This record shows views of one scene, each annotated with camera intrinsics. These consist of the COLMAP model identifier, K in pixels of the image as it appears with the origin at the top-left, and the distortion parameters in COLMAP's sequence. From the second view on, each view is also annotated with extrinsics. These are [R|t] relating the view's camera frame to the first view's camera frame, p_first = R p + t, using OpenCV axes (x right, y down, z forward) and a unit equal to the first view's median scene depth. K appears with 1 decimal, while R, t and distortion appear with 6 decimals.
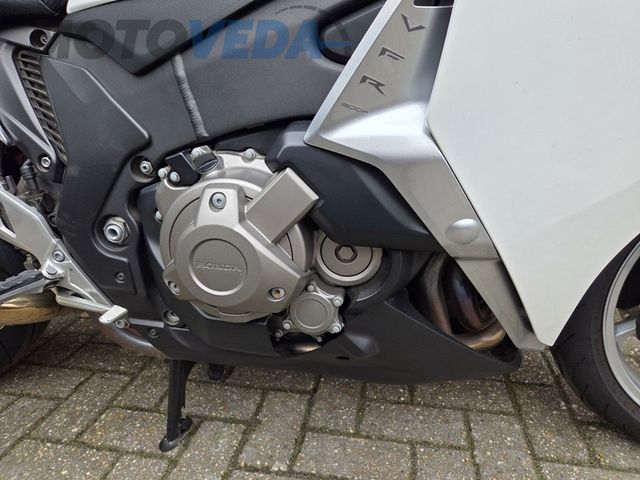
lens RADIAL K [[425.8, 0, 323.0], [0, 425.8, 233.8], [0, 0, 1]] dist [0.075472, -0.058276]
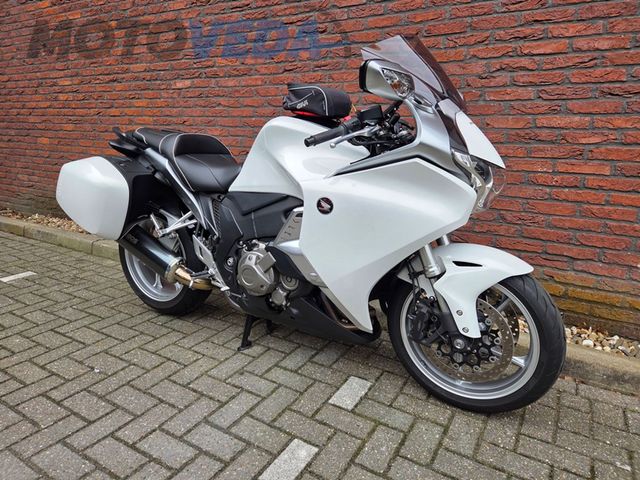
lens RADIAL K [[425.8, 0, 323.0], [0, 425.8, 233.8], [0, 0, 1]] dist [0.075472, -0.058276]
pose [[0.930051, 0.112906, -0.349654, 1.261993], [-0.144649, 0.987283, -0.065951, -0.106072], [0.337761, 0.111915, 0.934555, -1.762546]]
